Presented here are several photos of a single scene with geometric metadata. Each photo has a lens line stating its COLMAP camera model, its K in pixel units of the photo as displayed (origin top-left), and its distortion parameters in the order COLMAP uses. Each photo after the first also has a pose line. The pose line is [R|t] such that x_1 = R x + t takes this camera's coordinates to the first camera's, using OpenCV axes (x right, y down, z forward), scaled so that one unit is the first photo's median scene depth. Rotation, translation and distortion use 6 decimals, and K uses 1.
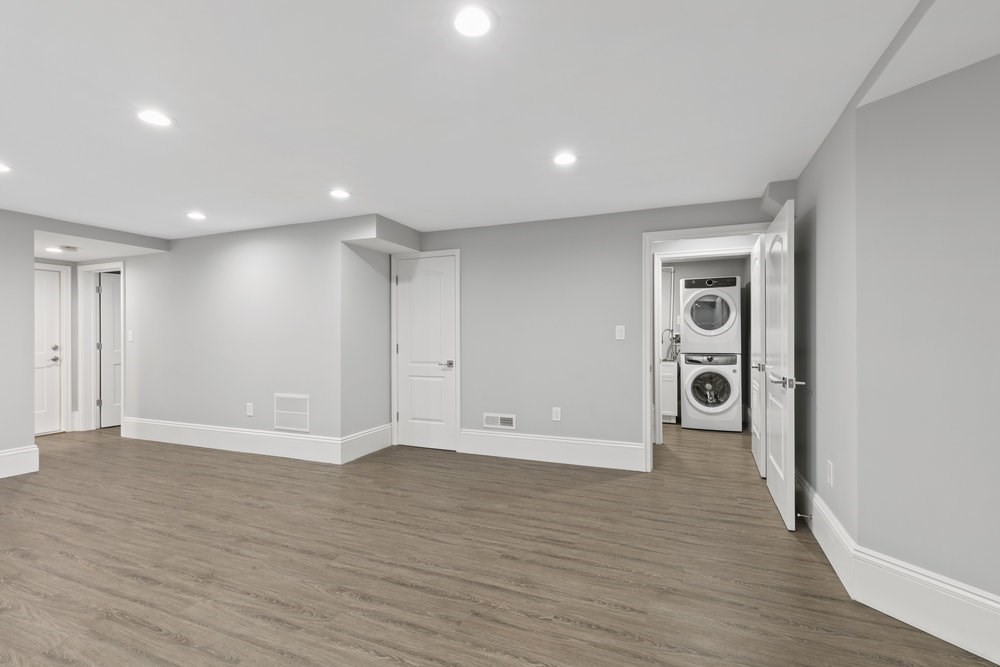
lens RADIAL K [[458.1, 0, 498.1], [0, 458.1, 332.9], [0, 0, 1]] dist [-0.013307, 0.000499]
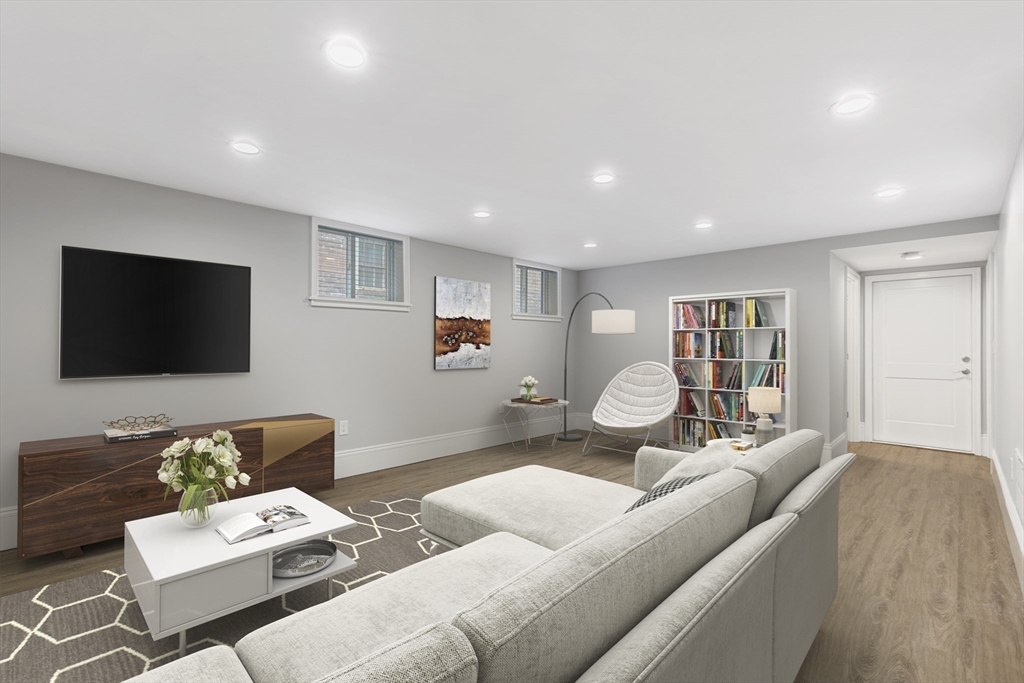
lens RADIAL K [[469.1, 0, 509.0], [0, 469.1, 339.3], [0, 0, 1]] dist [-0.013307, 0.000499]
pose [[-0.366328, -0.003433, -0.930479, 0.312900], [-0.005895, 0.999982, -0.001369, 0.000410], [0.930467, 0.004984, -0.366342, 0.678752]]
